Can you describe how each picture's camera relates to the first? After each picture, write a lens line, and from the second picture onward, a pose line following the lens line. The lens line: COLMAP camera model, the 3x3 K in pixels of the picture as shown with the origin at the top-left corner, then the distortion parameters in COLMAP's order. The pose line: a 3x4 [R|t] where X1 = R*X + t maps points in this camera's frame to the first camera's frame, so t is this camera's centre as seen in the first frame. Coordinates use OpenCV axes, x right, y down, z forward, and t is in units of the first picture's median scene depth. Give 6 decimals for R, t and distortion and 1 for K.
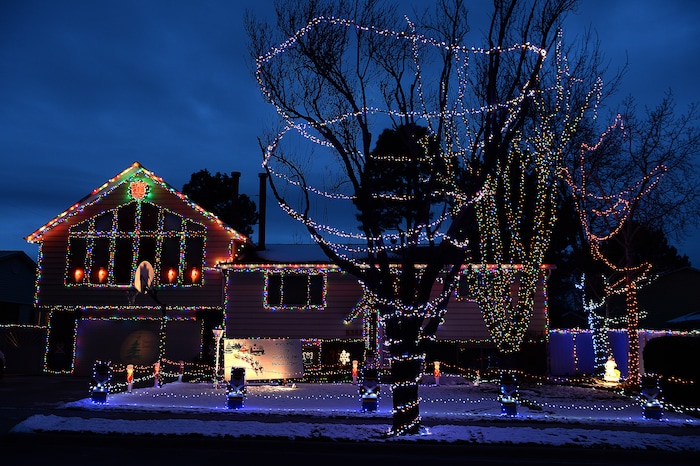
lens RADIAL K [[593.0, 0, 350.0], [0, 593.0, 233.0], [0, 0, 1]] dist [0.004099, -0.000466]
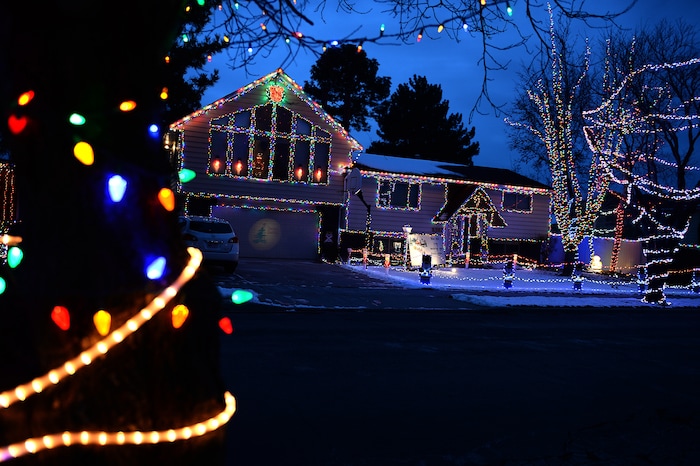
lens RADIAL K [[529.5, 0, 350.0], [0, 529.5, 233.0], [0, 0, 1]] dist [-0.012486, -0.001111]
pose [[0.907898, 0.040617, 0.417218, -0.654225], [-0.124749, 0.976379, 0.176411, -0.010514], [-0.400198, -0.212211, 0.891520, 0.013500]]
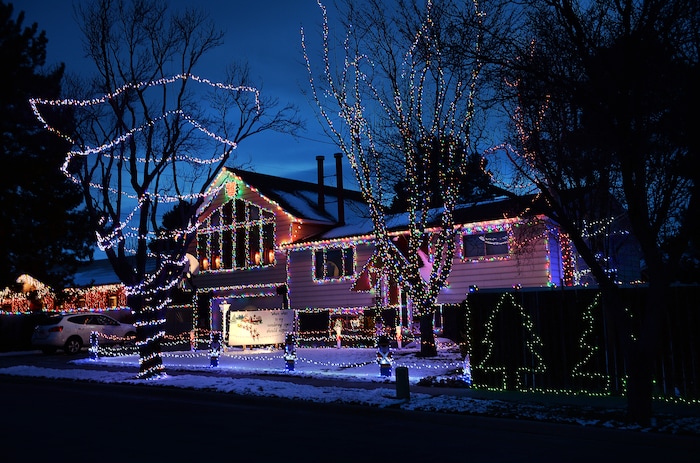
lens RADIAL K [[715.7, 0, 350.7], [0, 715.7, 199.9], [0, 0, 1]] dist [0.000726, -0.000424]
pose [[0.789999, -0.126847, -0.599842, 0.721576], [0.142783, 0.989527, -0.021206, 0.014007], [0.596250, -0.068895, 0.799837, -0.012683]]
